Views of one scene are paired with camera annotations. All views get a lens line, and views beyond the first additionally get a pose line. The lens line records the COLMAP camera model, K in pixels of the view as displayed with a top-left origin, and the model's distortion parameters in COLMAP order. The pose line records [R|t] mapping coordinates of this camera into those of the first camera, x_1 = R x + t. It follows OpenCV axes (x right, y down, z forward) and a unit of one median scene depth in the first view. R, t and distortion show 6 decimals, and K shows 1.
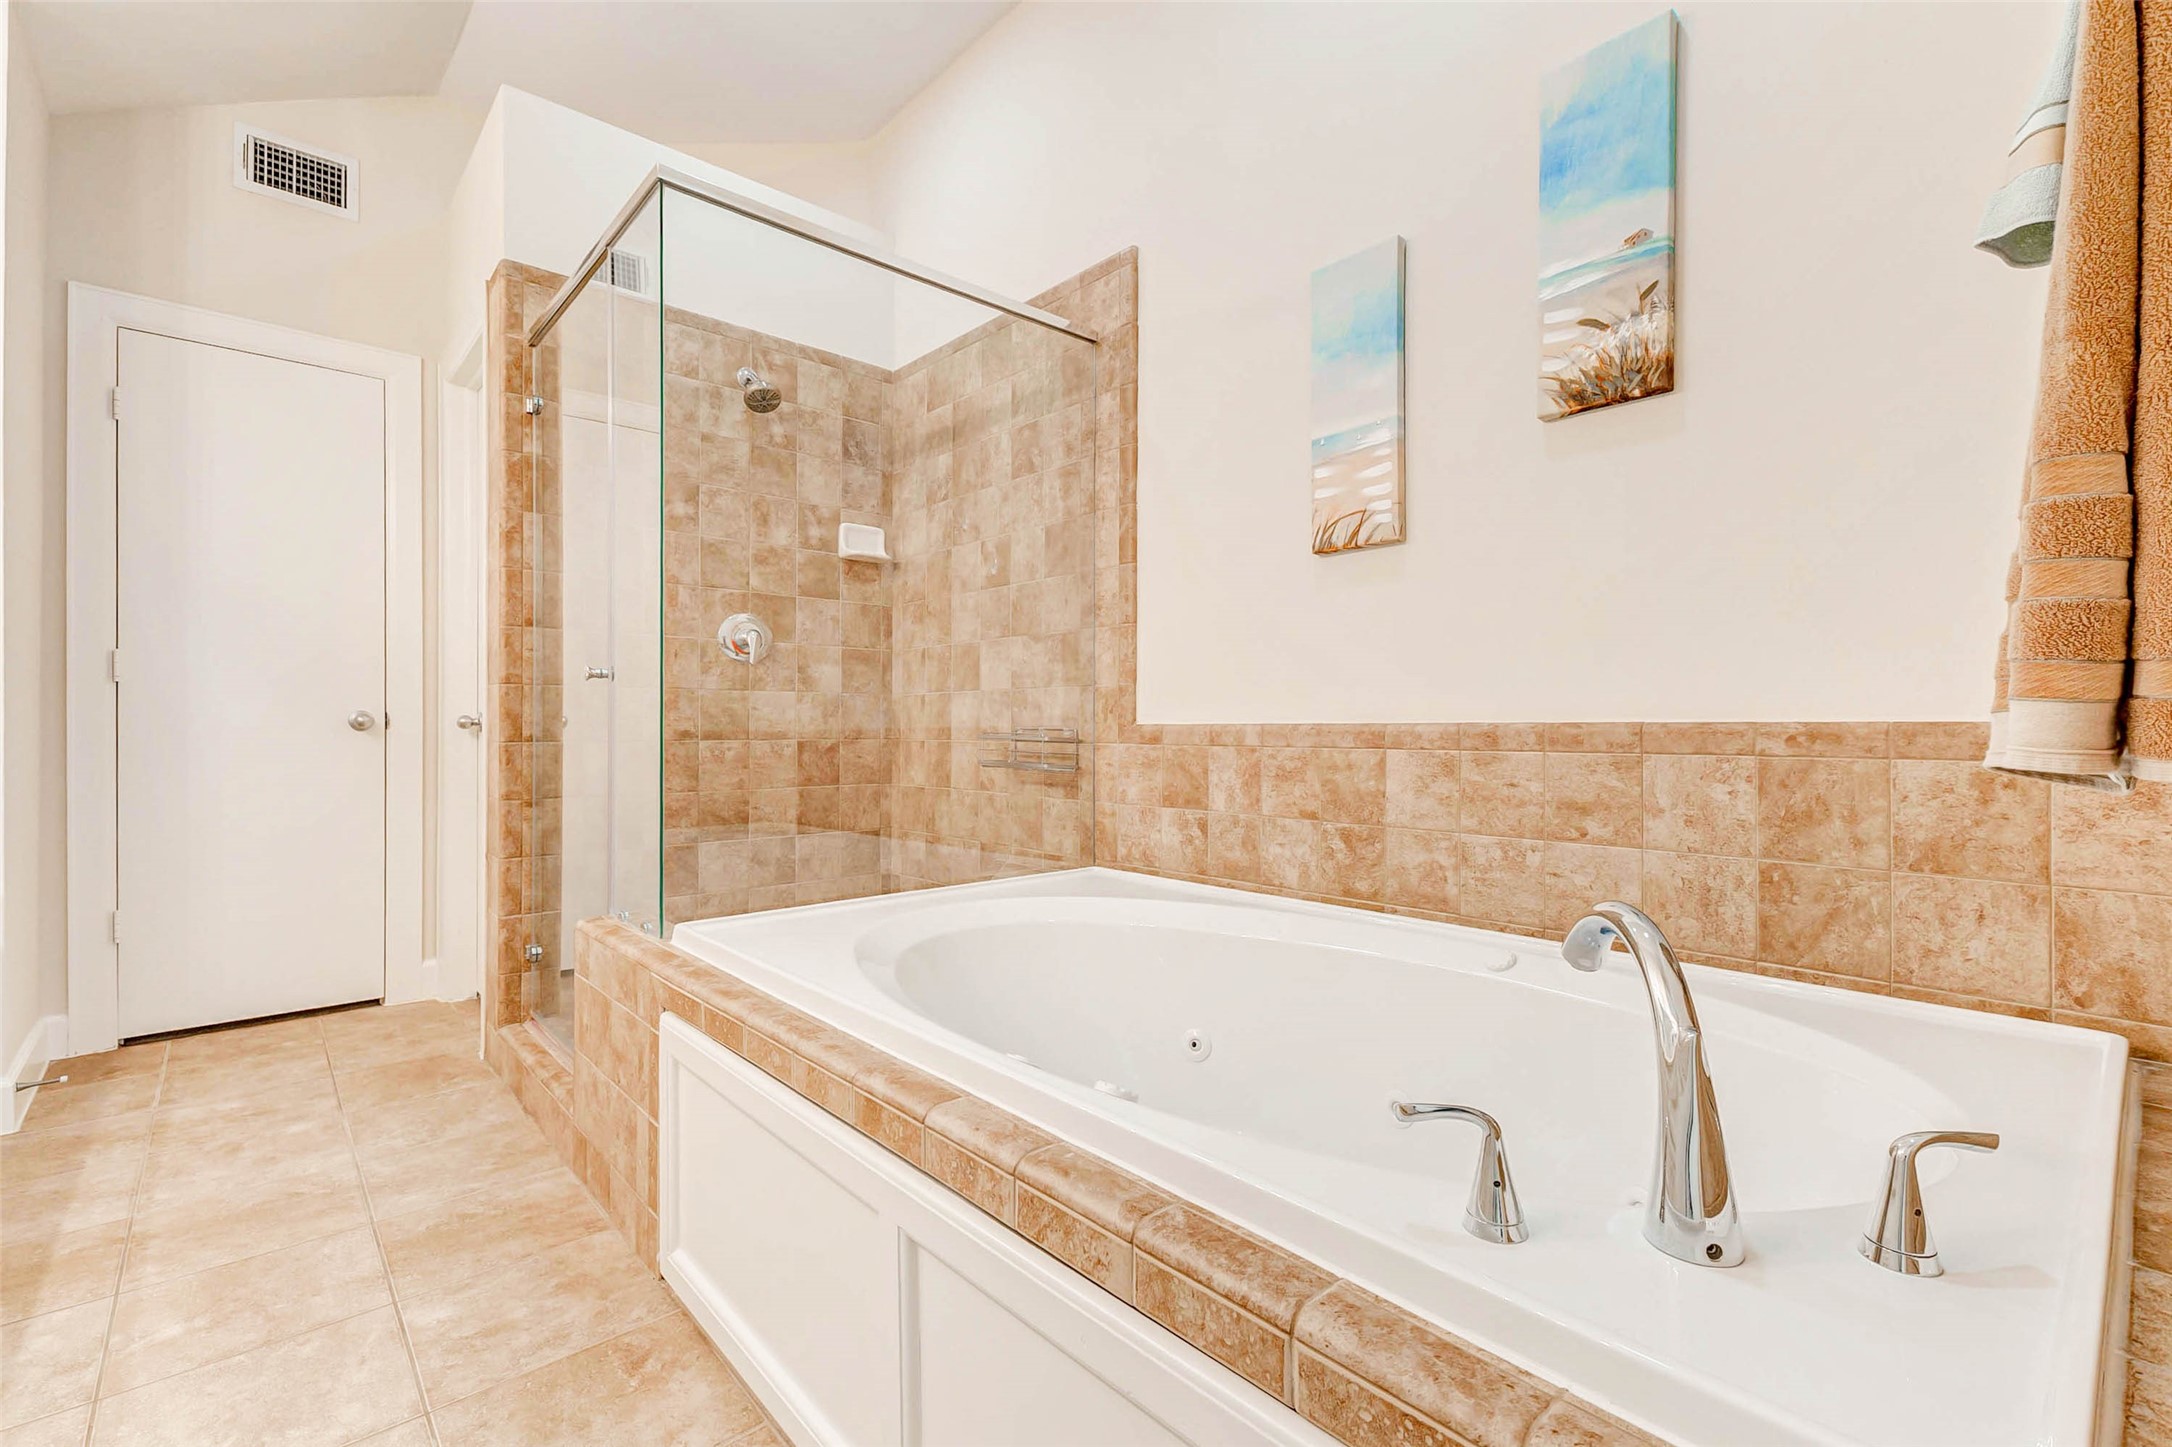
lens RADIAL K [[953.7, 0, 1062.6], [0, 953.7, 726.6], [0, 0, 1]] dist [0.013391, -0.003319]
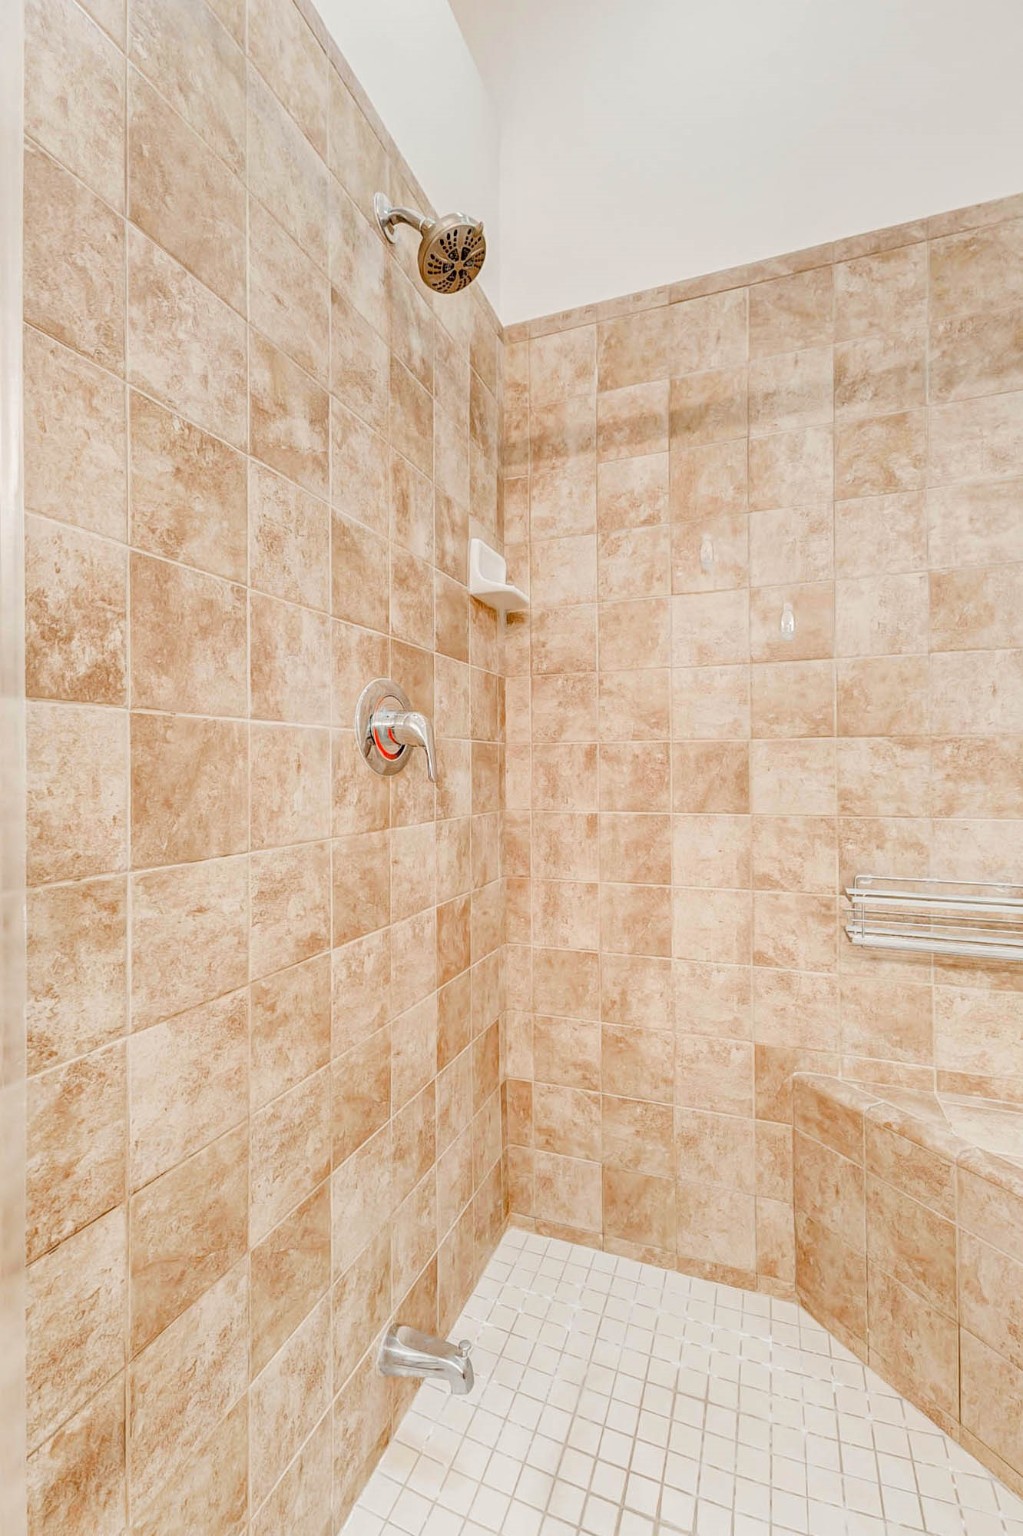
lens RADIAL K [[674.5, 0, 524.7], [0, 674.5, 767.7], [0, 0, 1]] dist [0.013391, -0.003319]
pose [[0.878679, -0.007323, 0.477356, -0.451389], [0.009918, 0.999947, -0.002915, -0.070924], [-0.477309, 0.007296, 0.878705, 0.665599]]
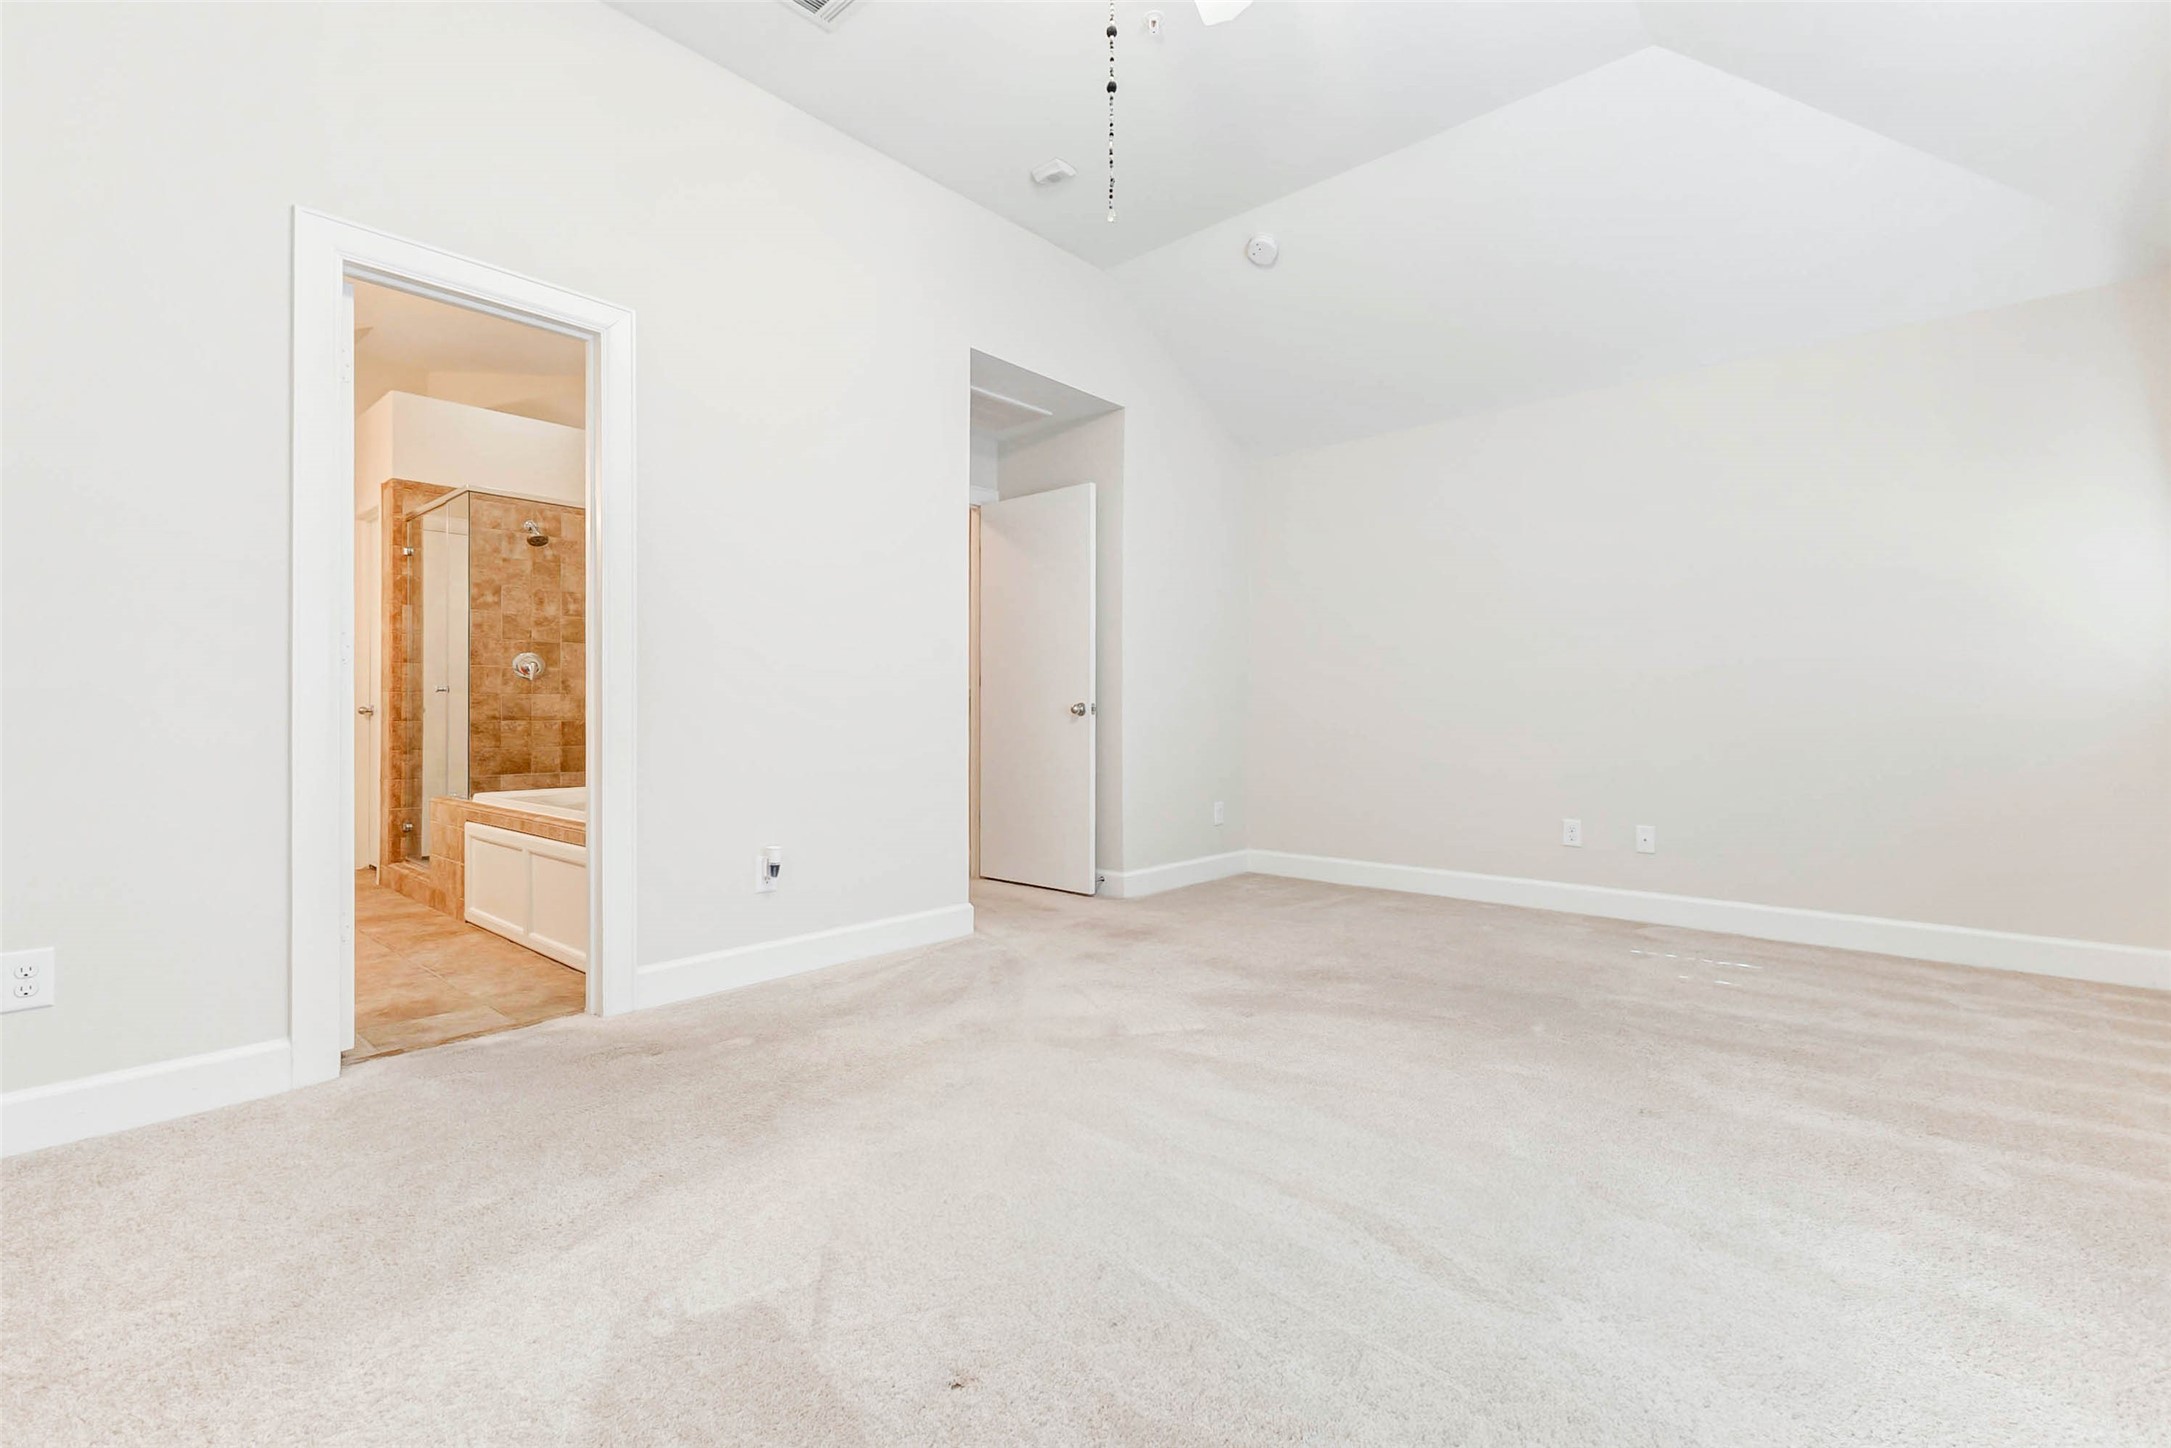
lens RADIAL K [[953.3, 0, 1078.8], [0, 953.3, 711.3], [0, 0, 1]] dist [0.013391, -0.003319]
pose [[0.992642, -0.002378, 0.121064, 0.518860], [0.003311, 0.999966, -0.007499, 0.013936], [-0.121042, 0.007845, 0.992616, -1.006755]]
